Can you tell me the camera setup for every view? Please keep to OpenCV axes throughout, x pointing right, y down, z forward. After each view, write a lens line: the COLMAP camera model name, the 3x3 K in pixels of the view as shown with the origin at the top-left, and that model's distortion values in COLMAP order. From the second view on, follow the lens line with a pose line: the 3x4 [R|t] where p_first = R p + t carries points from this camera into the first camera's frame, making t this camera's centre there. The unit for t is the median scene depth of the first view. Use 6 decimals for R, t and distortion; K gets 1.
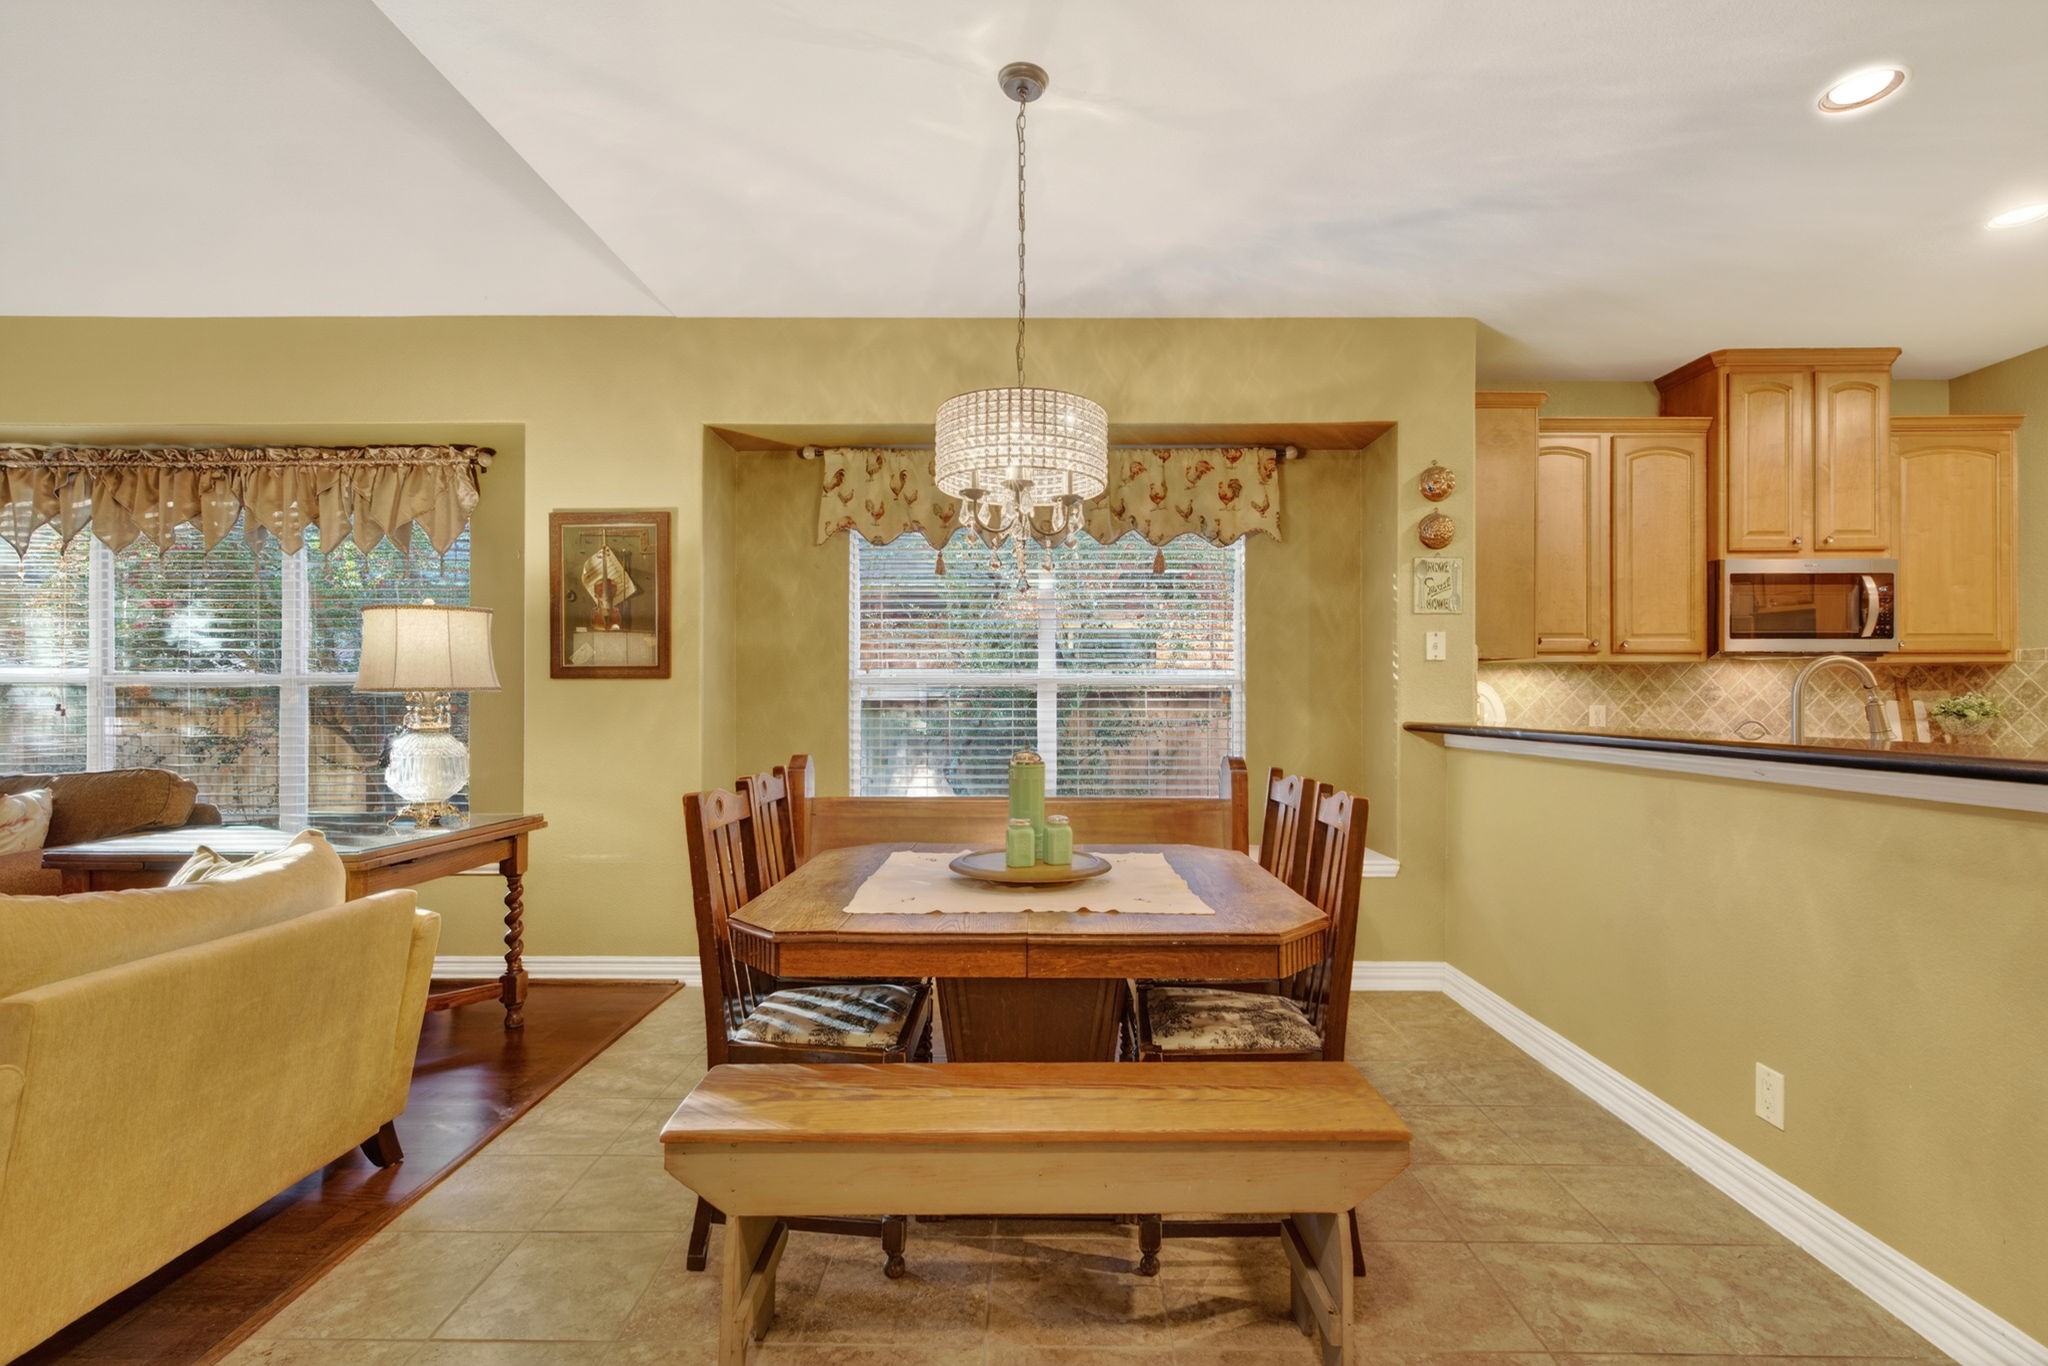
lens RADIAL K [[950.6, 0, 1057.6], [0, 950.6, 697.9], [0, 0, 1]] dist [0.013005, -0.000433]
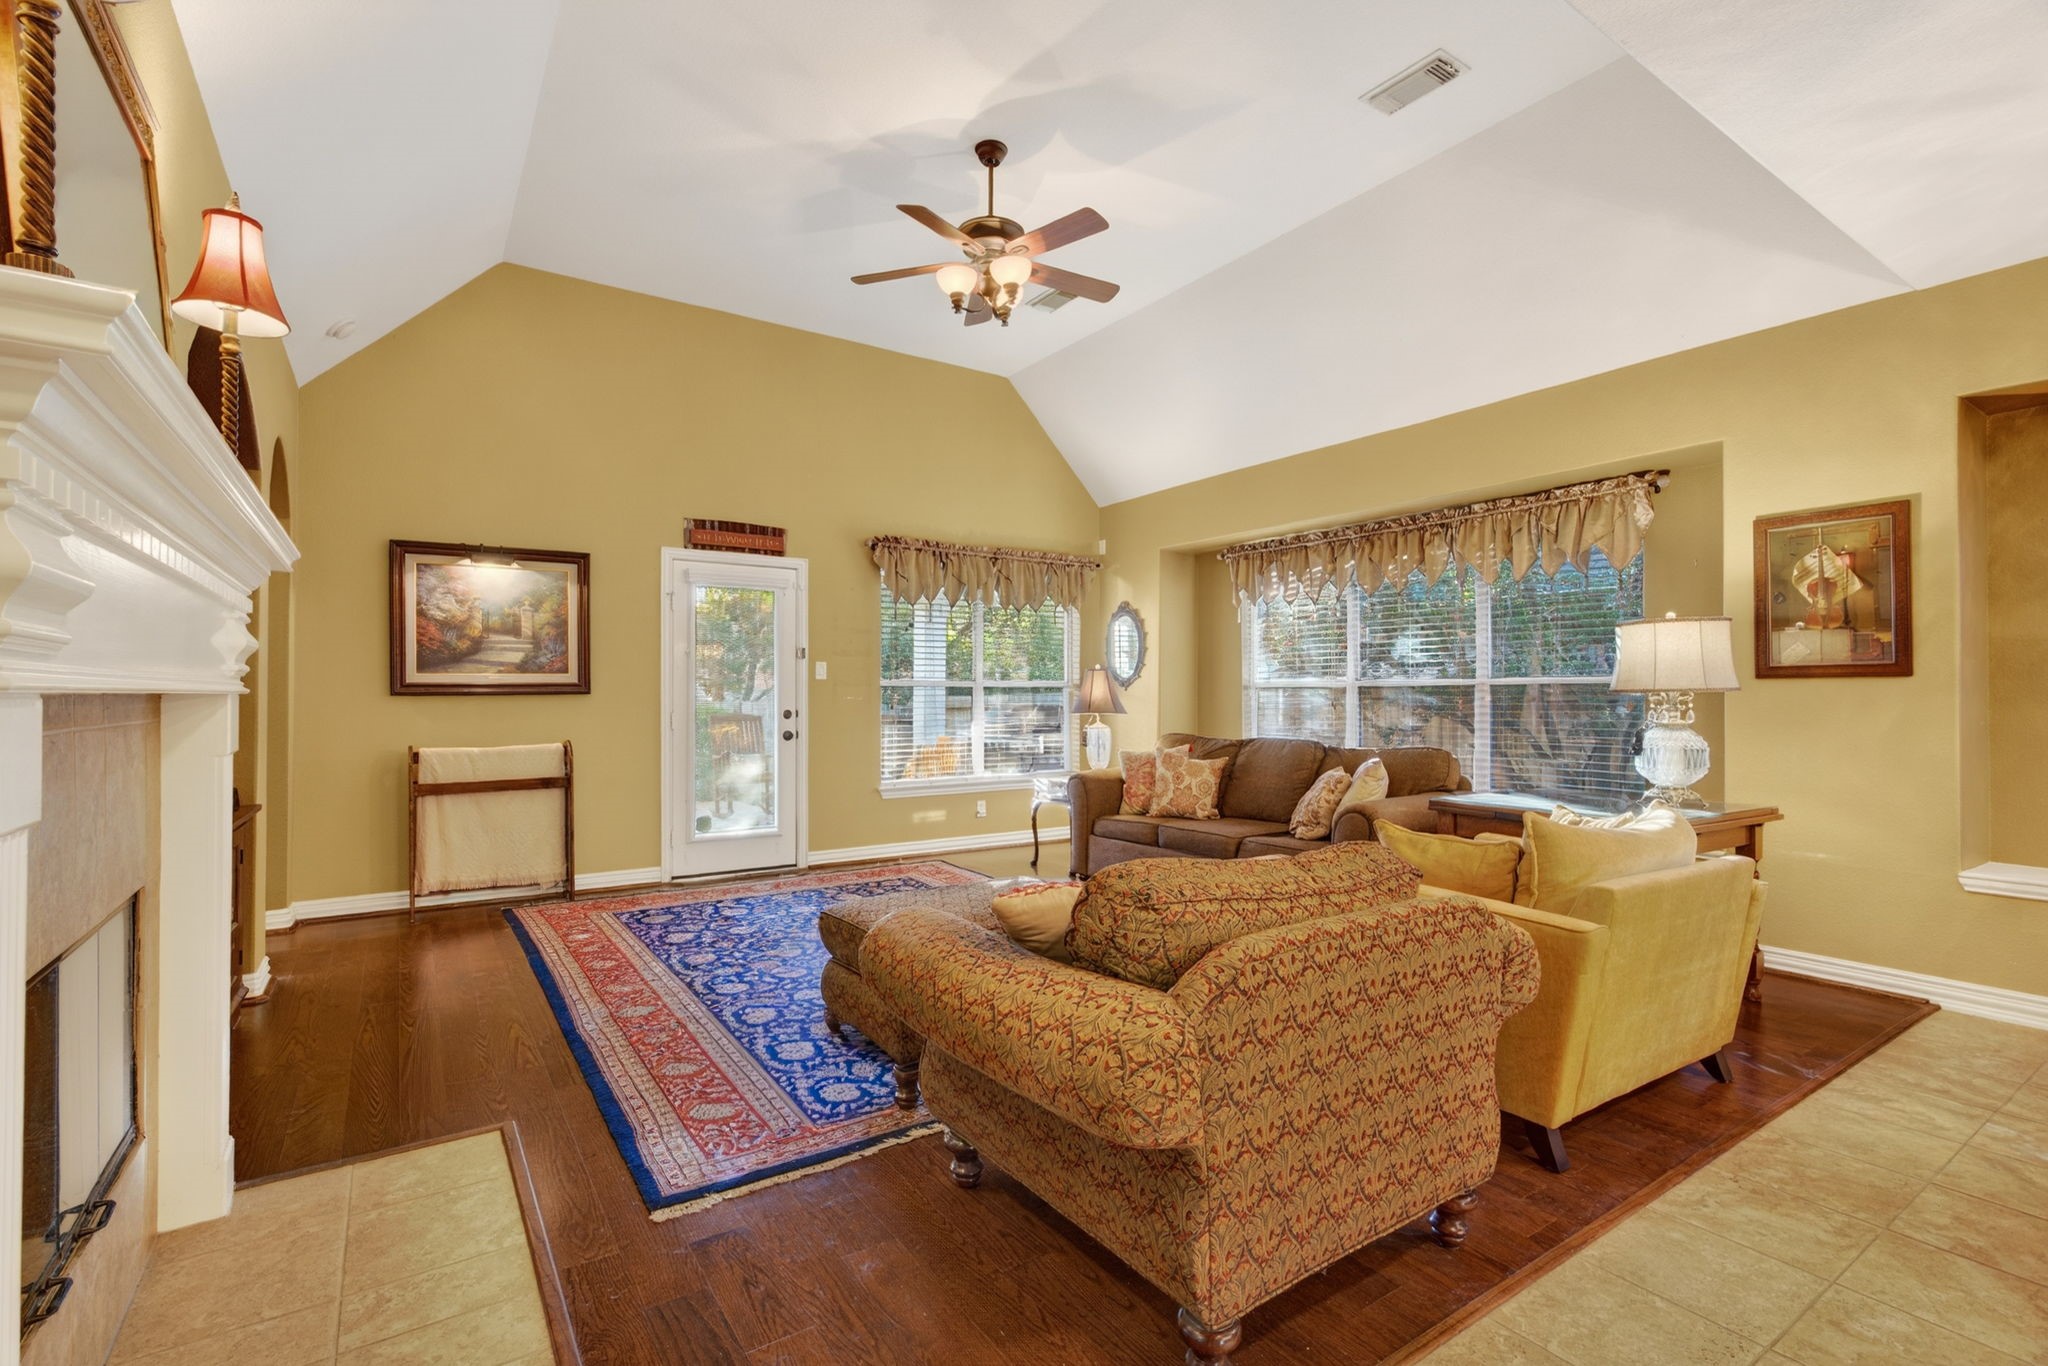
lens RADIAL K [[950.6, 0, 1036.9], [0, 950.6, 692.1], [0, 0, 1]] dist [0.013005, -0.000433]
pose [[0.557233, -0.006883, -0.830328, -0.094538], [0.003311, 0.999976, -0.006067, -0.001721], [0.830350, 0.000631, 0.557242, -0.226892]]
